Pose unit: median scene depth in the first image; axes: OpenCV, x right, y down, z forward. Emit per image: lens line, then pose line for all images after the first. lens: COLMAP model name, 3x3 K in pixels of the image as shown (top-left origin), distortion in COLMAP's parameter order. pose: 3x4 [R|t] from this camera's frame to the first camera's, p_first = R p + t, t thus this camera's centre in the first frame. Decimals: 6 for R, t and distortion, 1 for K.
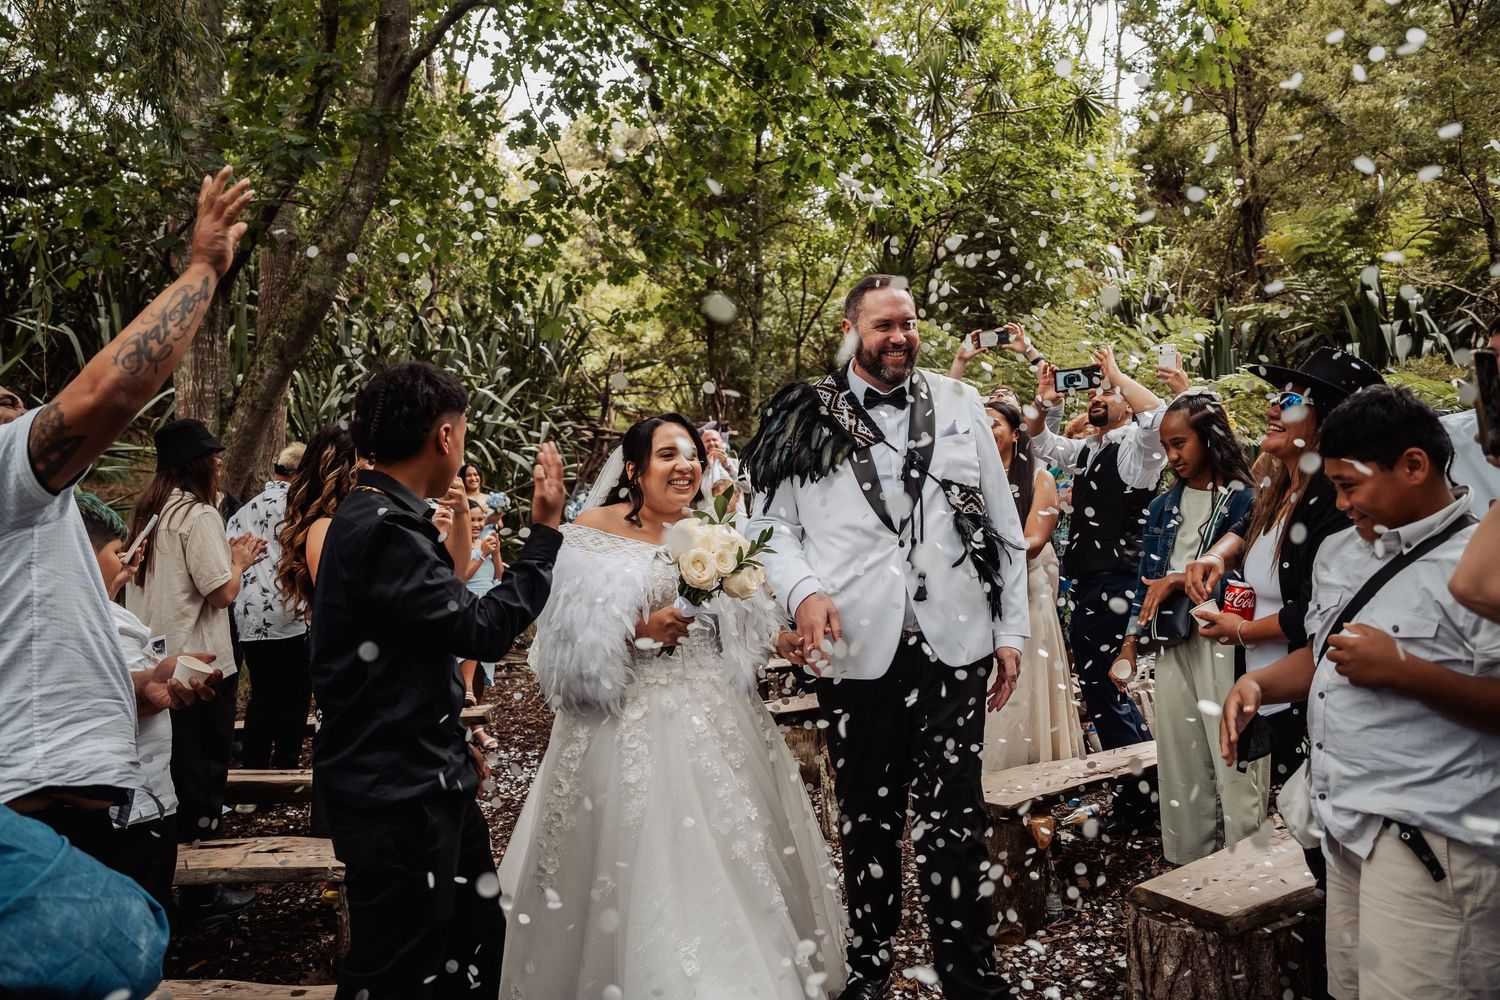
lens RADIAL K [[1027.2, 0, 750.4], [0, 1027.2, 497.4], [0, 0, 1]] dist [-0.113208, 0.089838]
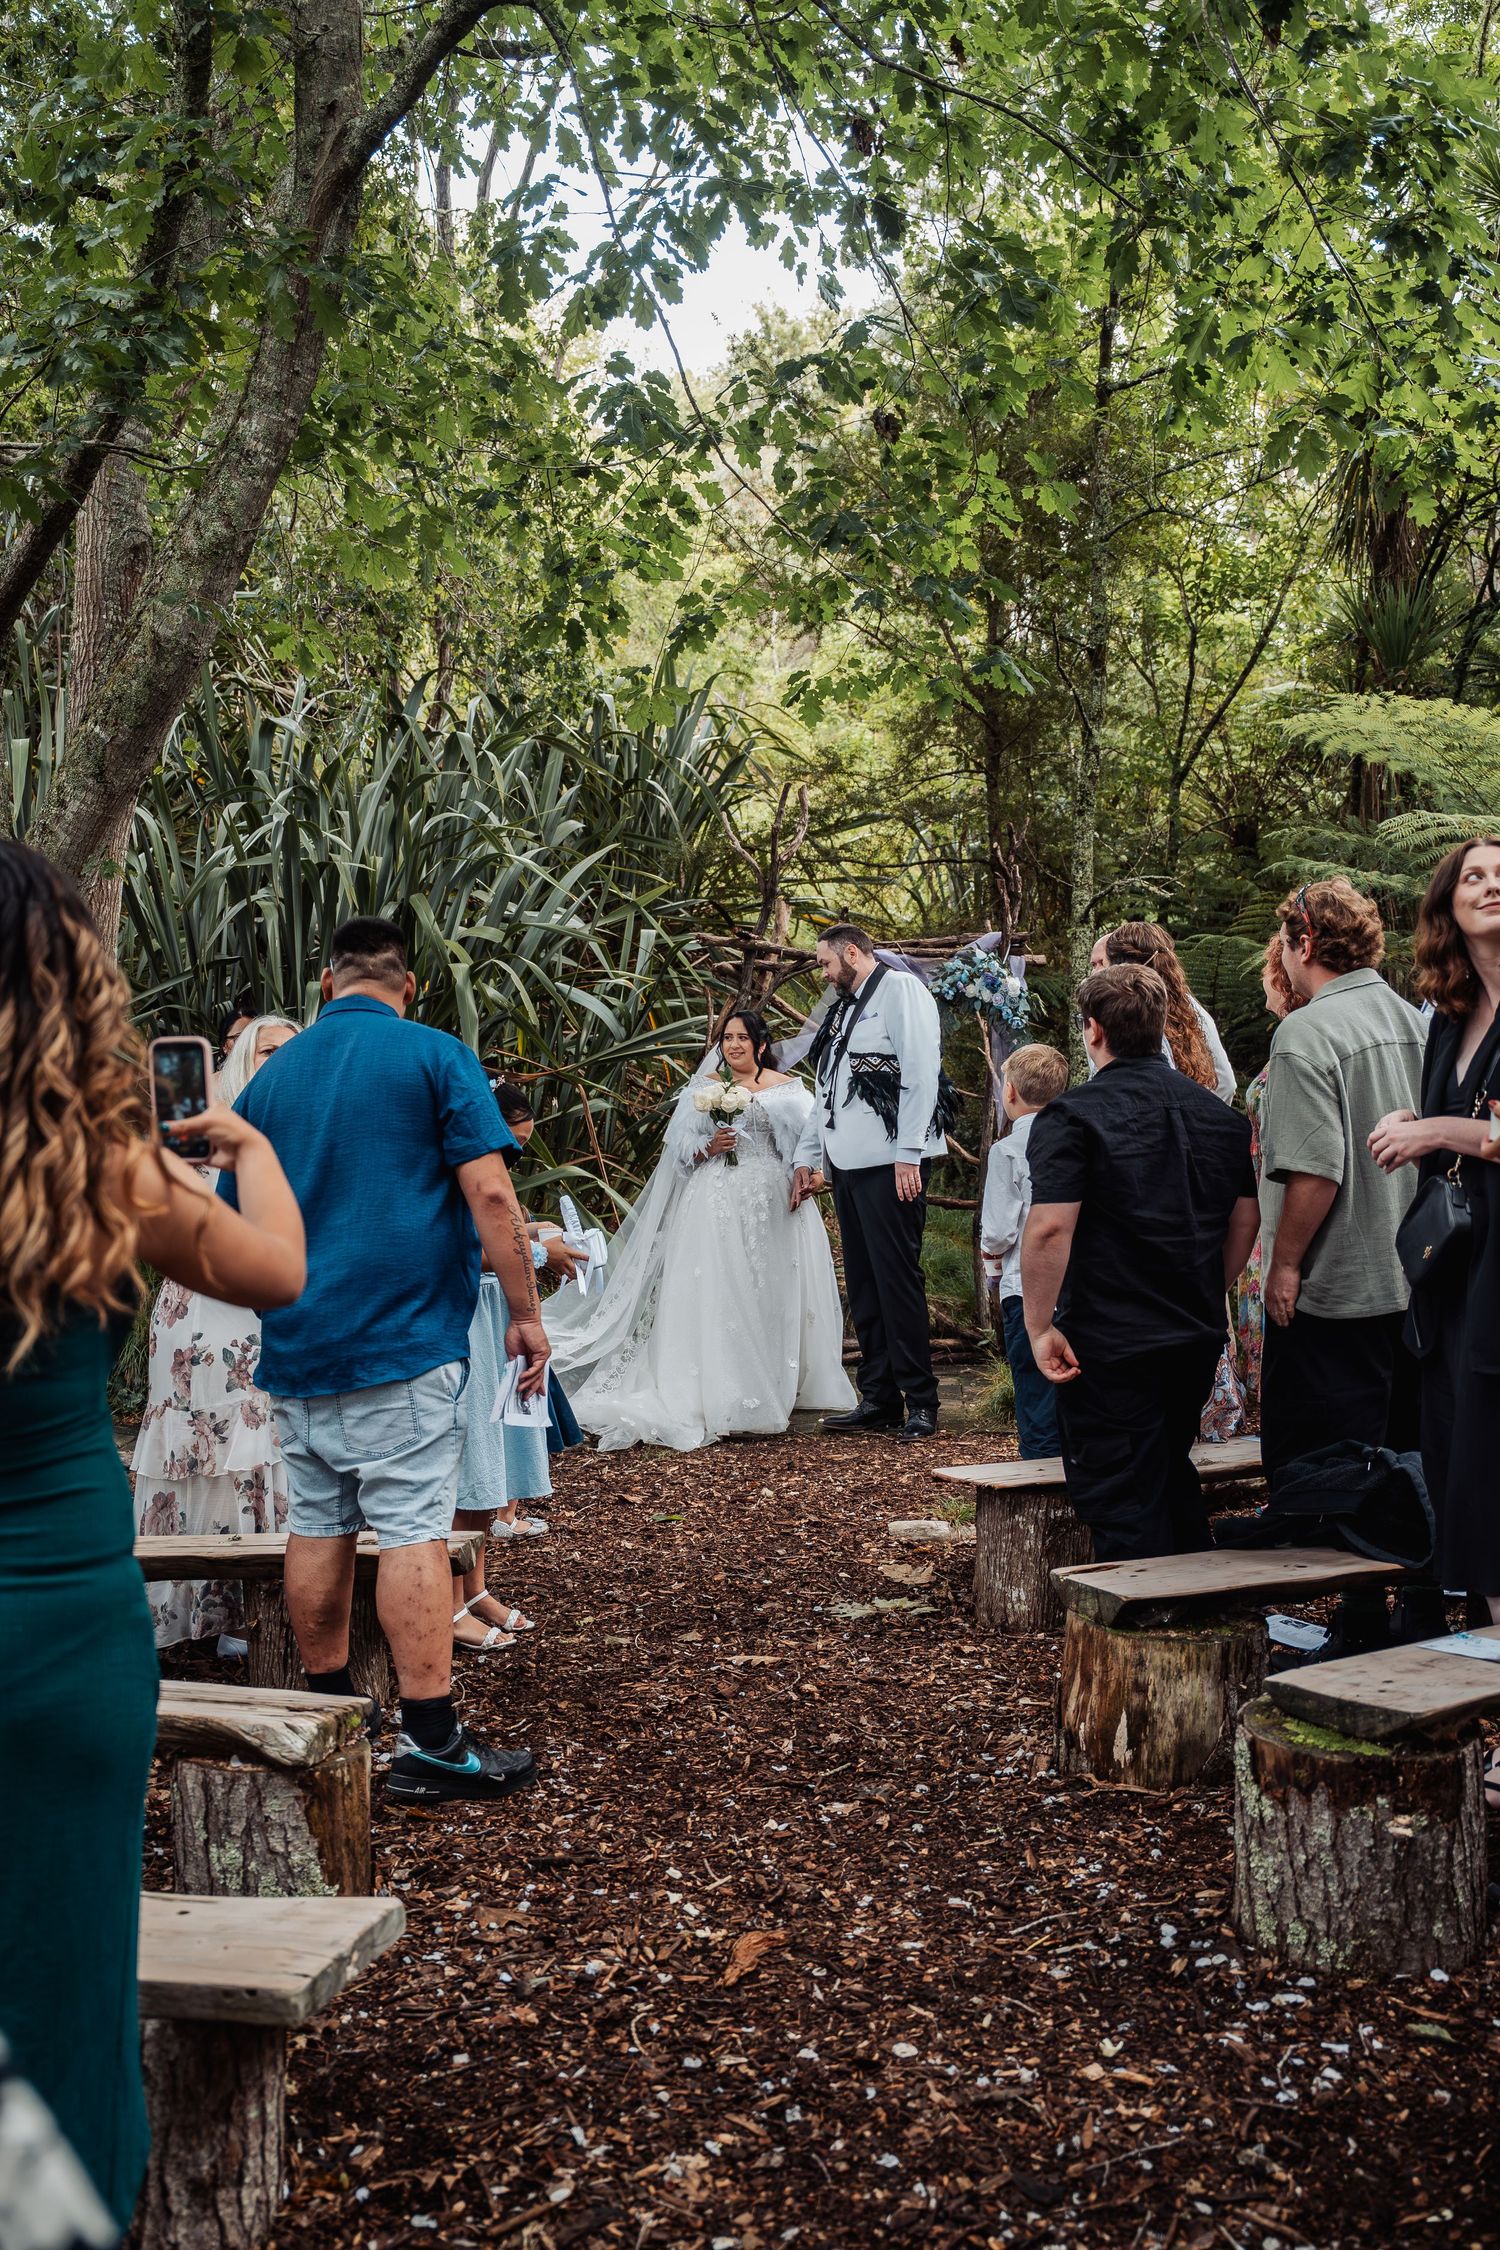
lens RADIAL K [[1973.3, 0, 753.6], [0, 1973.3, 1136.6], [0, 0, 1]] dist [-0.032670, 0.122246]
pose [[0.987584, 0.030117, -0.154181, -0.001923], [-0.027001, 0.999387, 0.022263, 0.002881], [0.154757, -0.017824, 0.987792, 0.064371]]
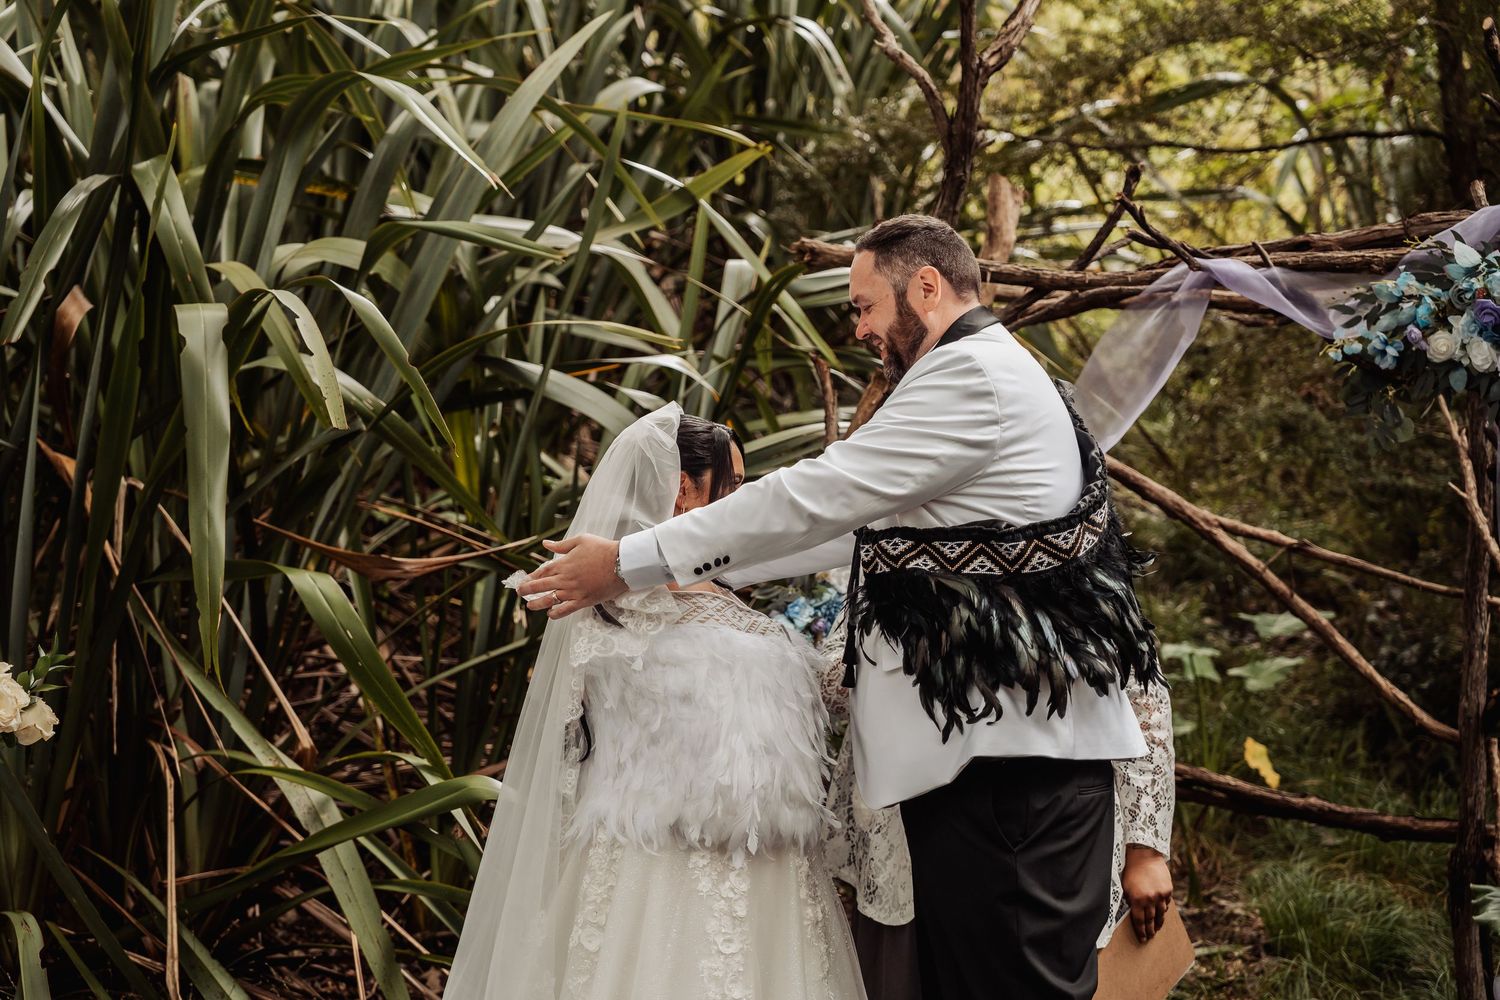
lens RADIAL K [[2514.4, 0, 749.2], [0, 2514.4, 515.4], [0, 0, 1]] dist [0.265243, 0.032877]
pose [[0.960386, 0.007072, -0.278585, -0.029141], [-0.012457, 0.999768, -0.017565, -0.002252], [0.278396, 0.020340, 0.960251, 0.391622]]
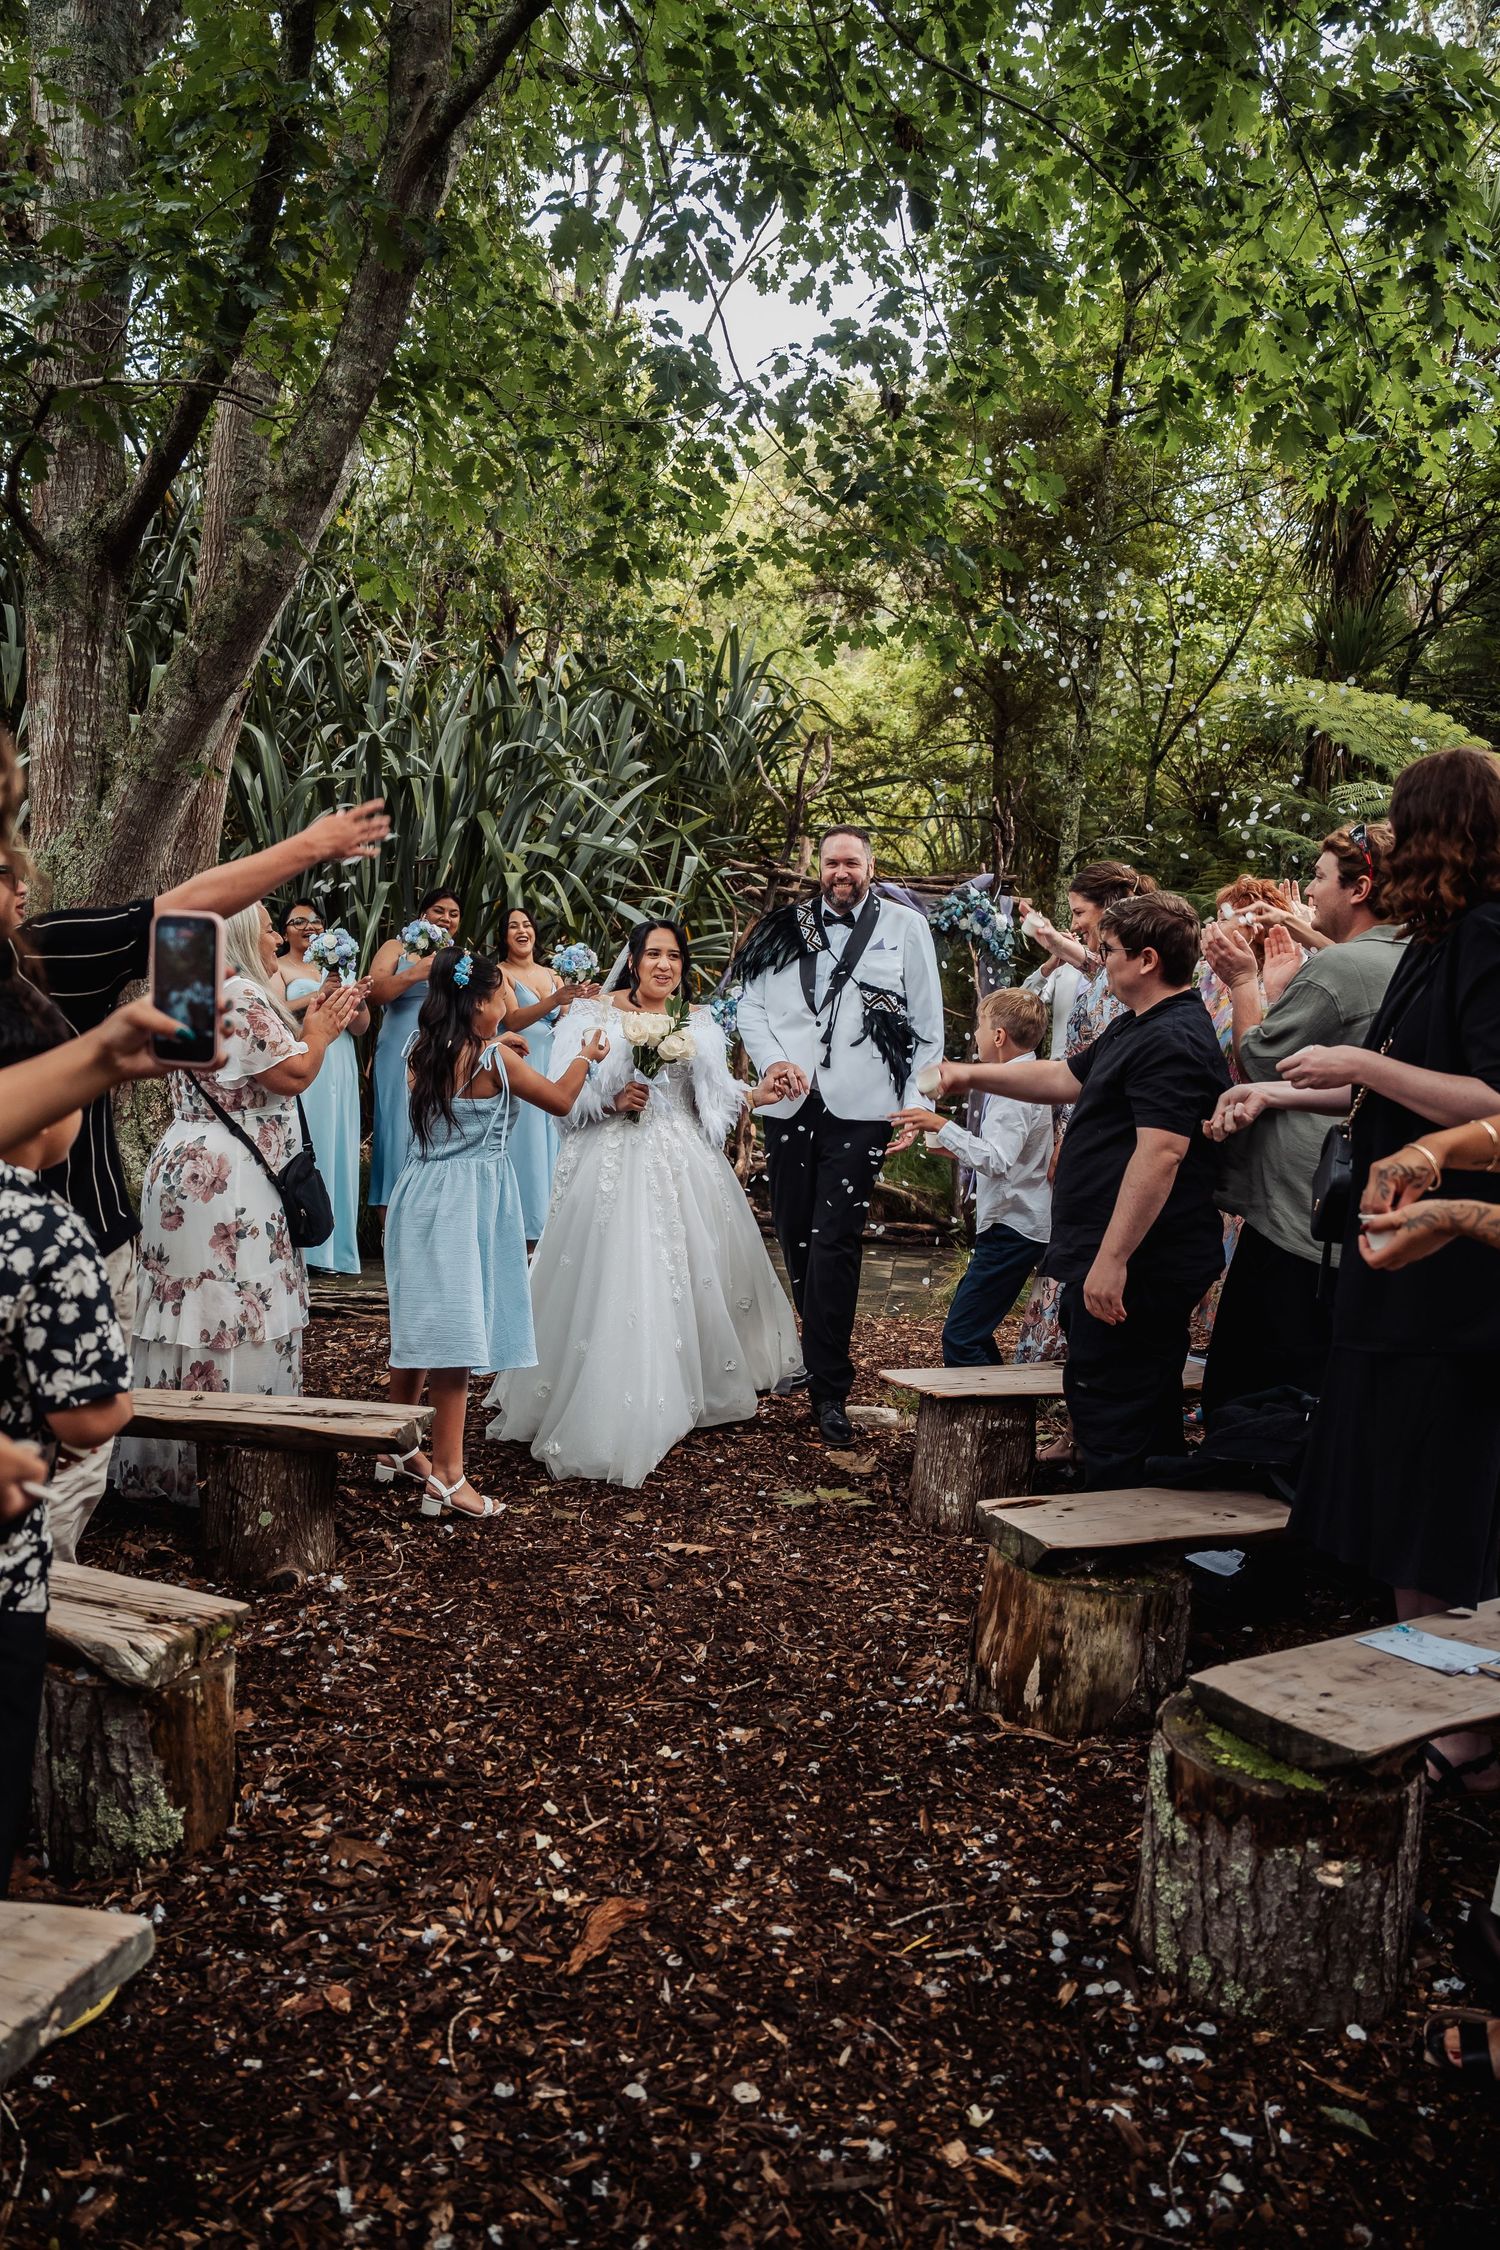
lens RADIAL K [[1540.9, 0, 753.2], [0, 1540.9, 1121.6], [0, 0, 1]] dist [-0.113208, 0.089838]
pose [[0.978543, 0.099681, -0.180324, 0.001547], [-0.086746, 0.993151, 0.078270, 0.002844], [0.186891, -0.060948, 0.980488, 0.144823]]
